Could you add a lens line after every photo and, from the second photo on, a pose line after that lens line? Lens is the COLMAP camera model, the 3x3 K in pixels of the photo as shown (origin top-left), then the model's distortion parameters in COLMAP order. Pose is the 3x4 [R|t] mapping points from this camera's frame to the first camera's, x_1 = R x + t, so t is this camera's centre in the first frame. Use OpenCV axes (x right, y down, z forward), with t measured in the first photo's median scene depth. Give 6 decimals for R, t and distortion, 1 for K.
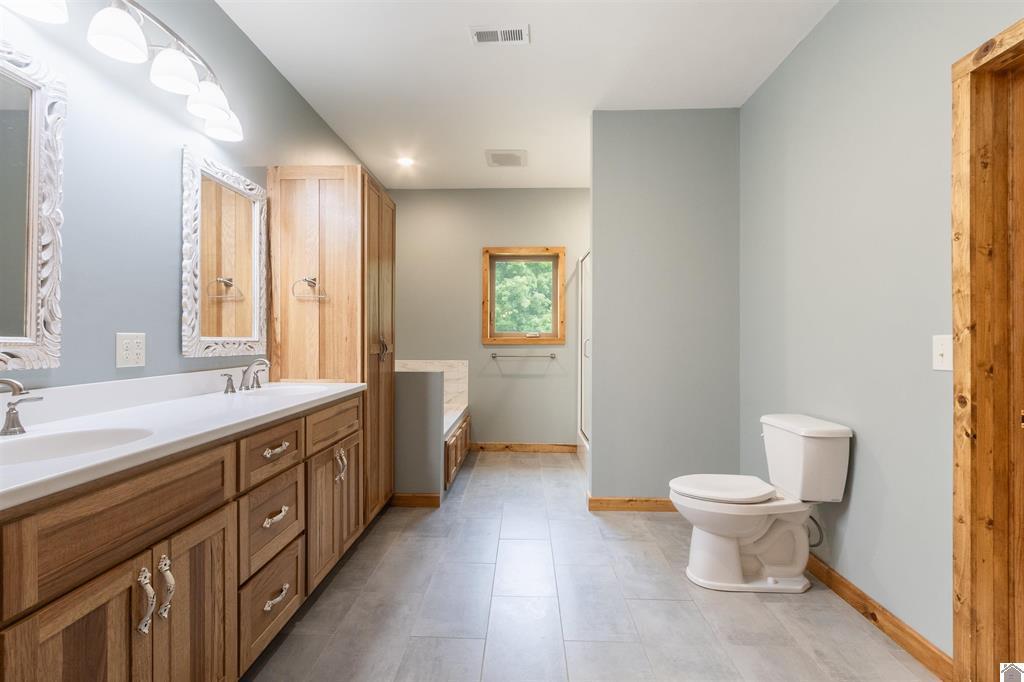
lens RADIAL K [[488.0, 0, 508.8], [0, 488.0, 338.9], [0, 0, 1]] dist [0.000546, 0.000401]
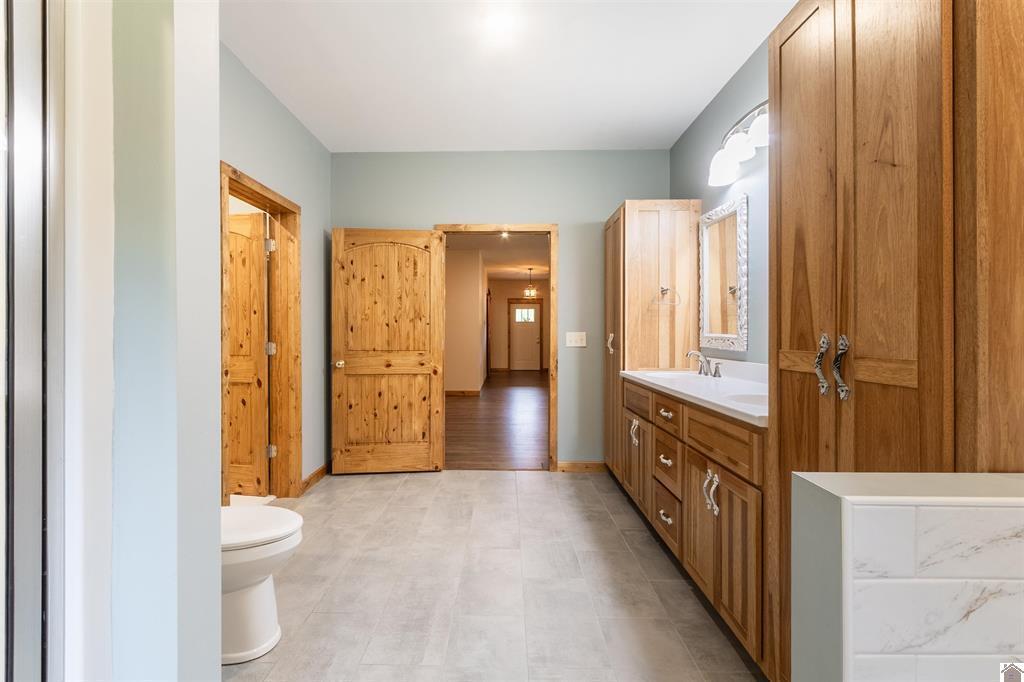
lens RADIAL K [[488.0, 0, 509.7], [0, 488.0, 336.8], [0, 0, 1]] dist [0.000546, 0.000401]
pose [[-0.999503, -0.003041, -0.031384, 0.028741], [-0.003226, 0.999978, 0.005867, -0.007044], [0.031365, 0.005965, -0.999490, 2.340995]]
